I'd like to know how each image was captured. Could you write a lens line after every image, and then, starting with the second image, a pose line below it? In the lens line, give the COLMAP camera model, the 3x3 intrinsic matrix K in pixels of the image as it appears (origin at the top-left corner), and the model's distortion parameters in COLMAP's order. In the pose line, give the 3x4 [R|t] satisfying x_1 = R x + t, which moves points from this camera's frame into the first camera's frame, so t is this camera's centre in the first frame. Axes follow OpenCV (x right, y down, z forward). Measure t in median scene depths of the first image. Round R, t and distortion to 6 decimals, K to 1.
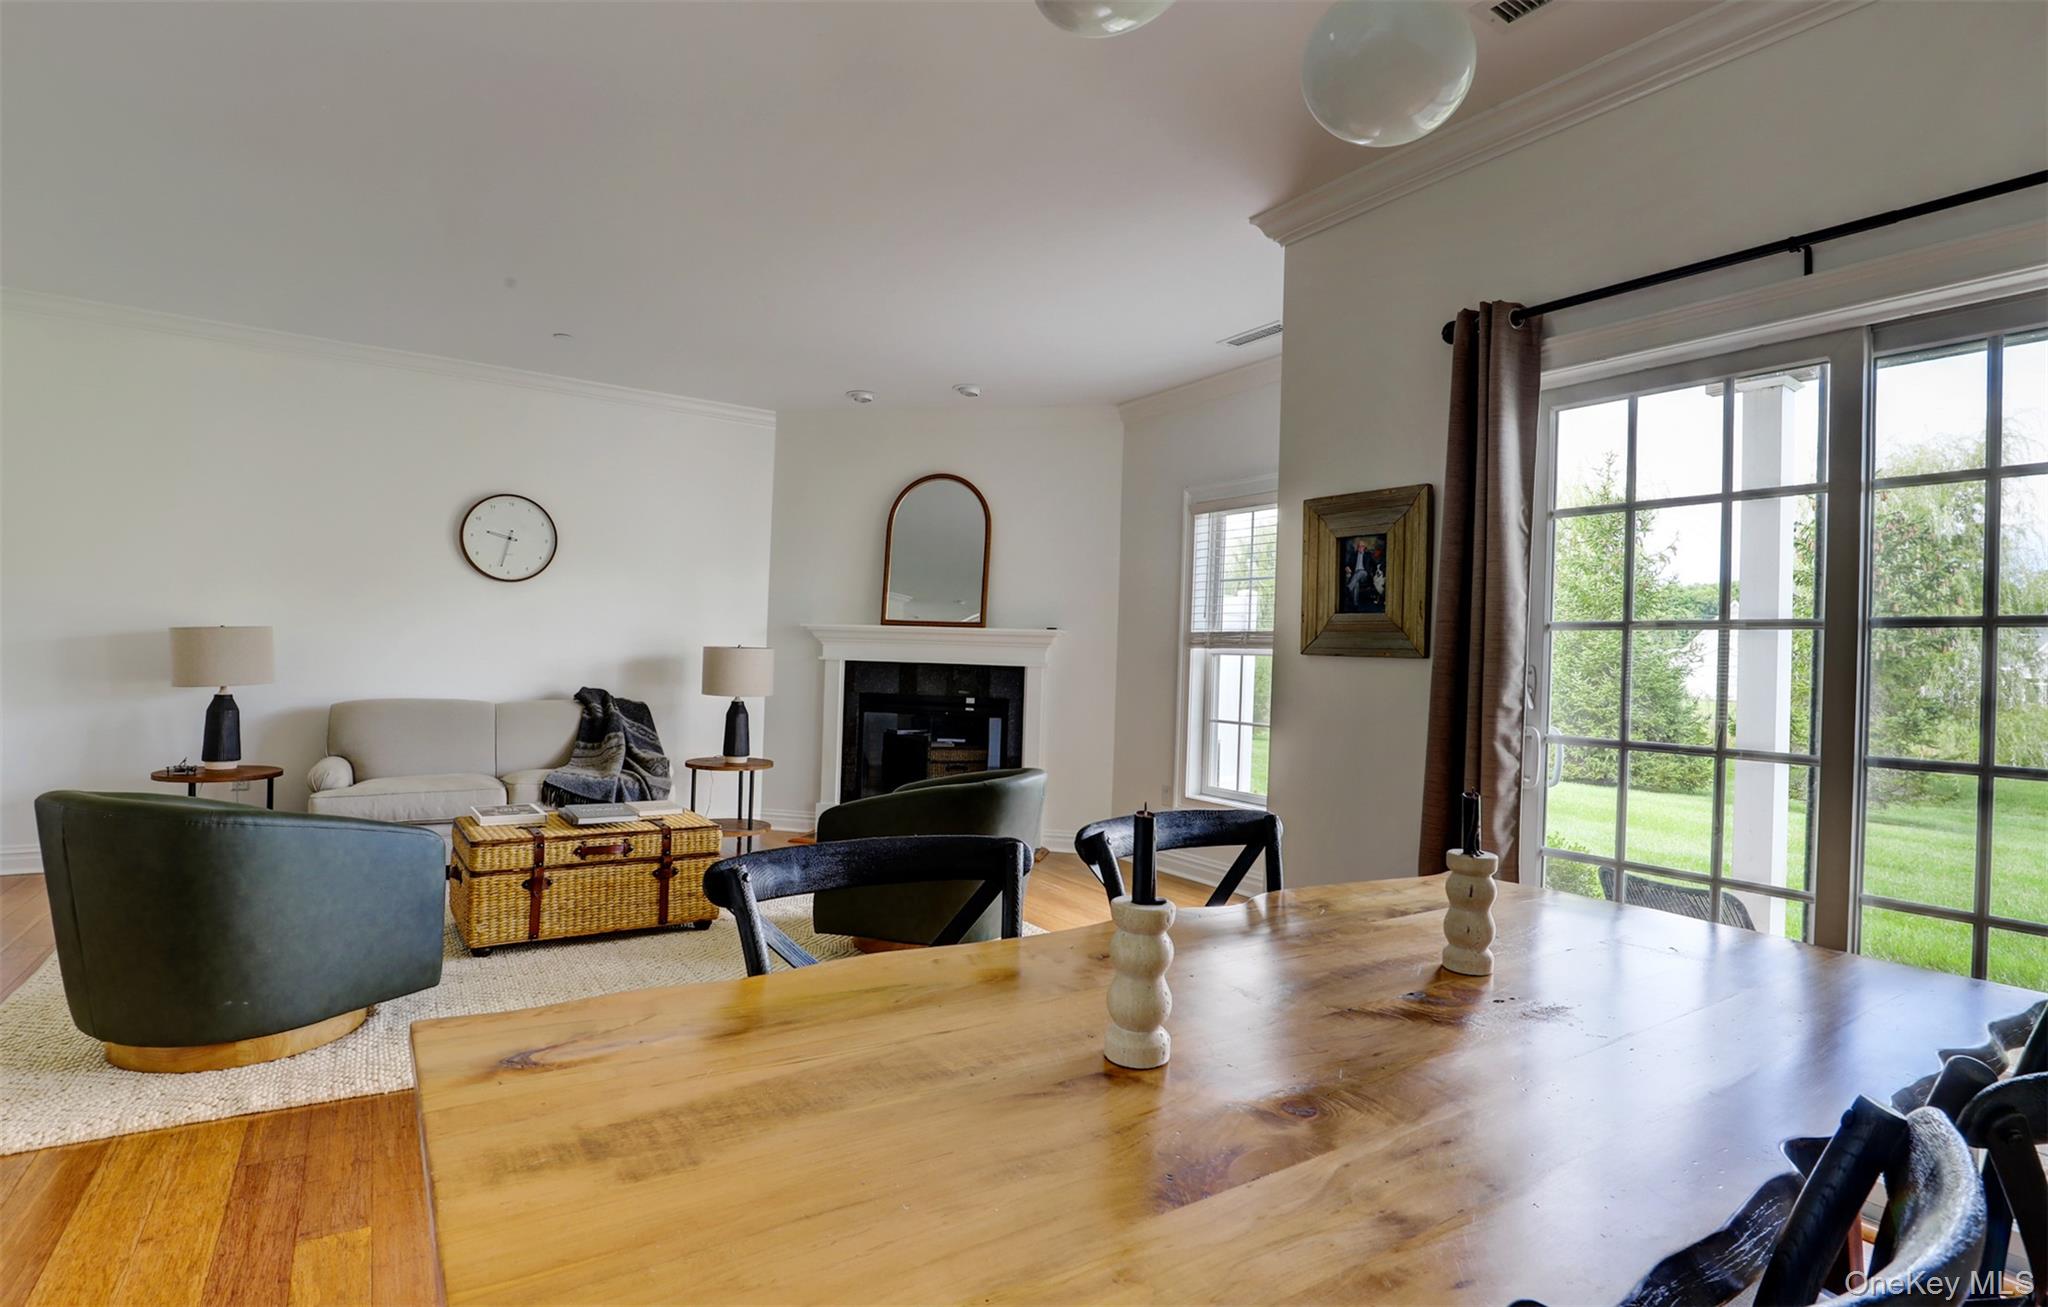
lens RADIAL K [[988.2, 0, 1024.0], [0, 988.2, 653.5], [0, 0, 1]] dist [-0.041318, -0.000075]
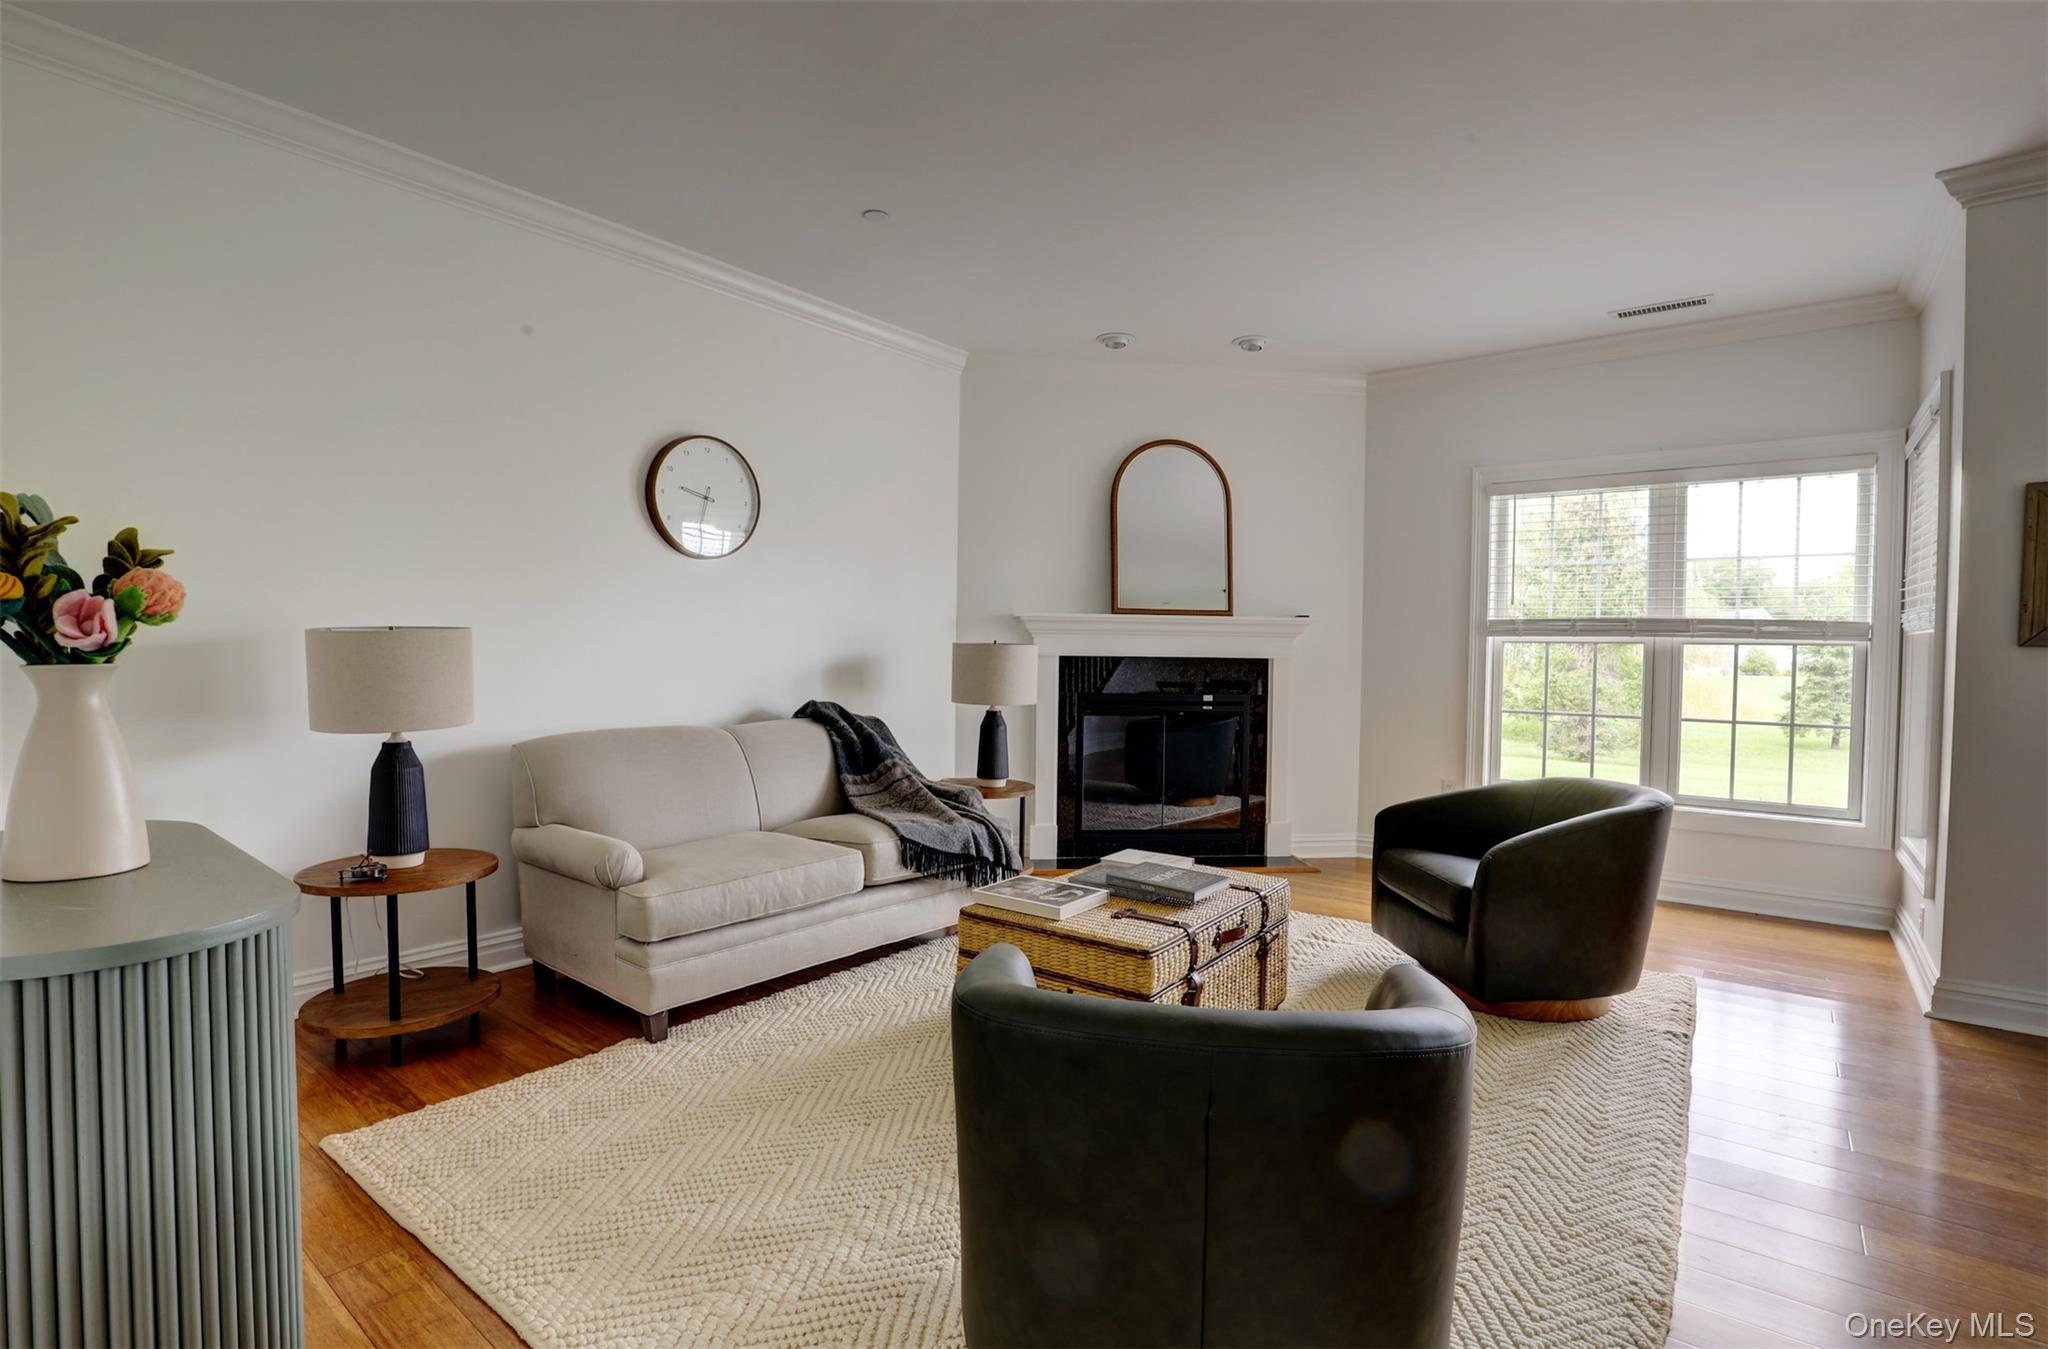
lens RADIAL K [[958.7, 0, 1024.0], [0, 958.7, 674.5], [0, 0, 1]] dist [-0.041923, 0.009003]
pose [[0.950727, -0.029153, 0.308655, -0.644946], [0.016060, 0.998863, 0.044876, -0.020146], [-0.309613, -0.037708, 0.950115, 0.316230]]
